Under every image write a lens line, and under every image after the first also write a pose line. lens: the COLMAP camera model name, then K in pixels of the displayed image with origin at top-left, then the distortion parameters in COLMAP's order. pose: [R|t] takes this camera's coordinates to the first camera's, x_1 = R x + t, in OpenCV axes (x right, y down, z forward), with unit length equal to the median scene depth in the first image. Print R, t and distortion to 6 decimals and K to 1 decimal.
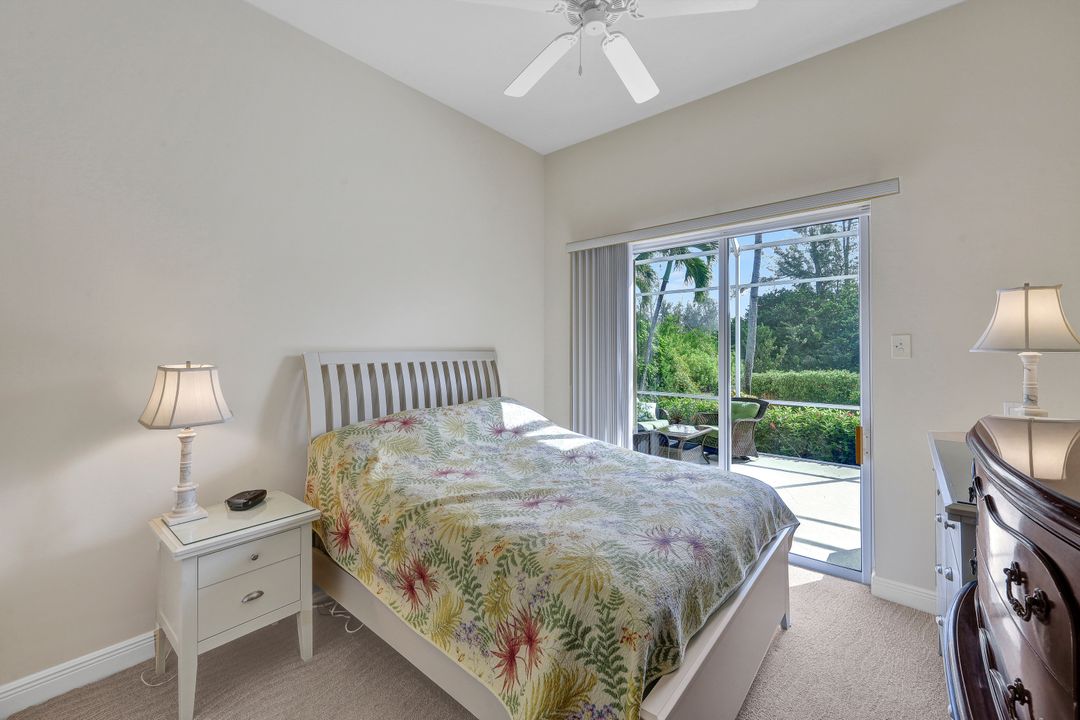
lens RADIAL K [[437.1, 0, 539.3], [0, 437.1, 344.9], [0, 0, 1]] dist [-0.000556, 0.000224]
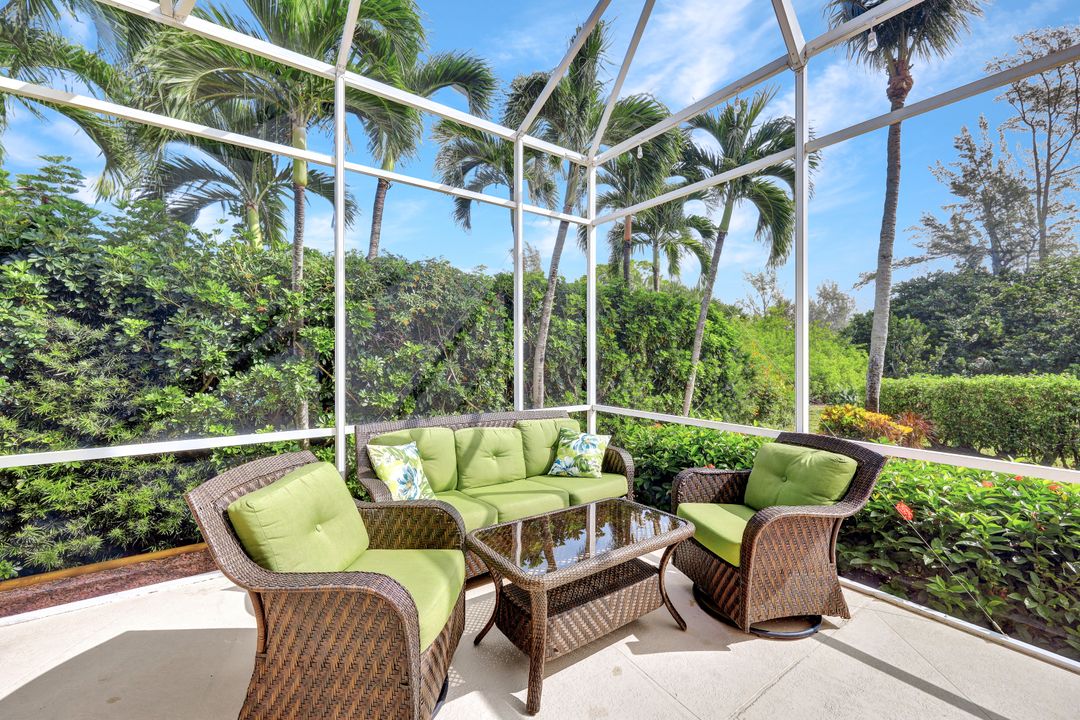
lens RADIAL K [[440.7, 0, 537.1], [0, 440.7, 349.7], [0, 0, 1]] dist [0.001978, -0.000259]
pose [[0.973207, -0.005592, -0.229864, 0.055795], [0.005743, 0.999984, -0.000010, 0.007554], [0.229860, -0.001311, 0.973223, 0.098792]]
